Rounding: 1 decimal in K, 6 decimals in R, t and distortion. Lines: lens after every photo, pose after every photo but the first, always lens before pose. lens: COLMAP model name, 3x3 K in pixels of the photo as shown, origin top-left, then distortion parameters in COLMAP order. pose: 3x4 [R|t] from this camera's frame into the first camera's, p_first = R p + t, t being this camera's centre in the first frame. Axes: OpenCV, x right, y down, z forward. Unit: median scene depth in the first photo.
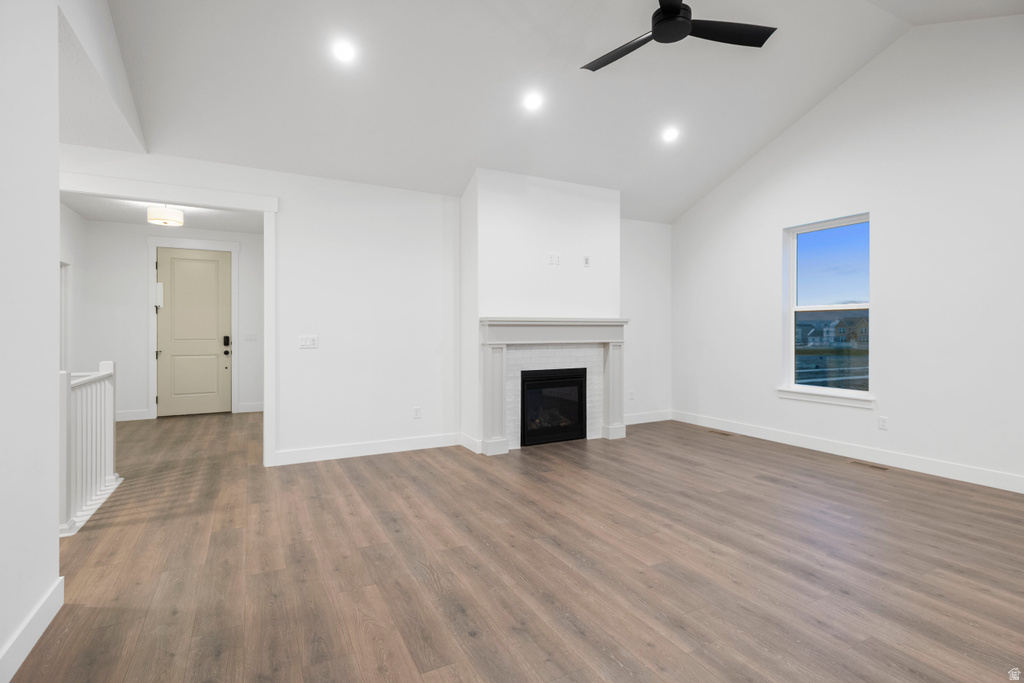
lens RADIAL K [[506.7, 0, 488.8], [0, 506.7, 335.2], [0, 0, 1]] dist [0.020267, 0.001310]
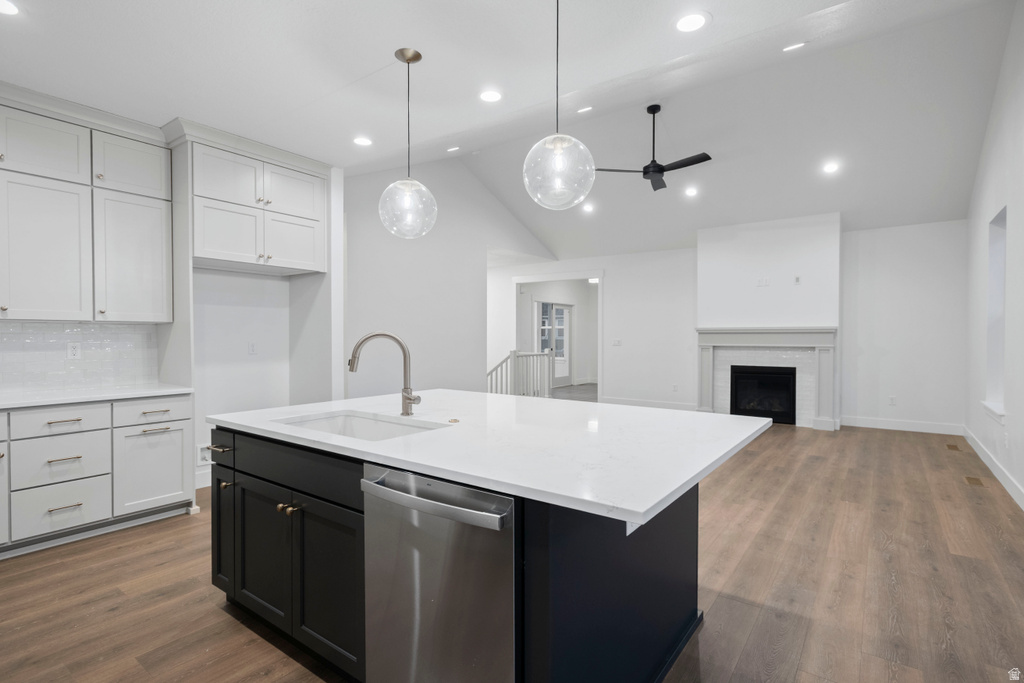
lens RADIAL K [[506.7, 0, 508.3], [0, 506.7, 340.5], [0, 0, 1]] dist [0.020267, 0.001310]
pose [[0.423022, 0.012796, -0.906029, 1.009816], [-0.008223, 0.999913, 0.010282, -0.007348], [0.906082, 0.003101, 0.423090, -0.144571]]
